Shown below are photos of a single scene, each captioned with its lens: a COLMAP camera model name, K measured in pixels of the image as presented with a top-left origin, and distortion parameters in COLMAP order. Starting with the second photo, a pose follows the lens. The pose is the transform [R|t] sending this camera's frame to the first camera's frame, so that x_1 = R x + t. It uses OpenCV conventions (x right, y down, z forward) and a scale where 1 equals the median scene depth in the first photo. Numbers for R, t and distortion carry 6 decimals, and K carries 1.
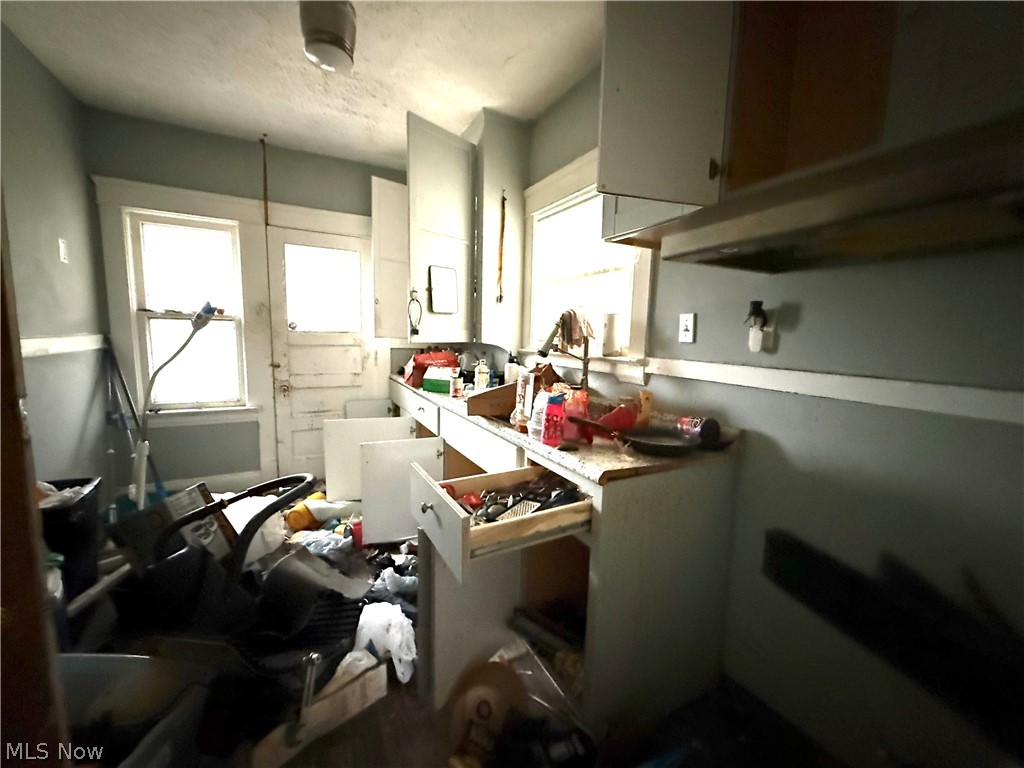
lens RADIAL K [[405.9, 0, 513.7], [0, 405.9, 382.2], [0, 0, 1]] dist [0.002926, 0.000110]
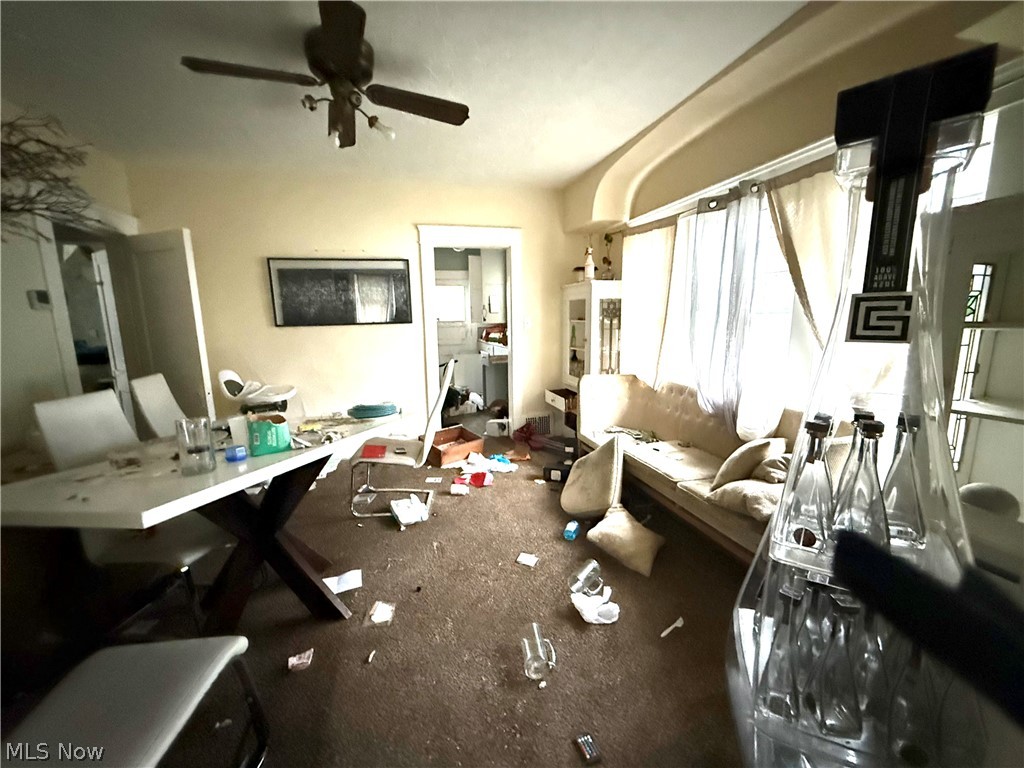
lens RADIAL K [[405.9, 0, 507.2], [0, 405.9, 377.1], [0, 0, 1]] dist [0.002926, 0.000110]
pose [[0.973613, -0.005274, -0.228143, 0.483595], [0.011511, 0.999595, 0.026018, 0.176742], [0.227913, -0.027957, 0.973280, -1.517668]]
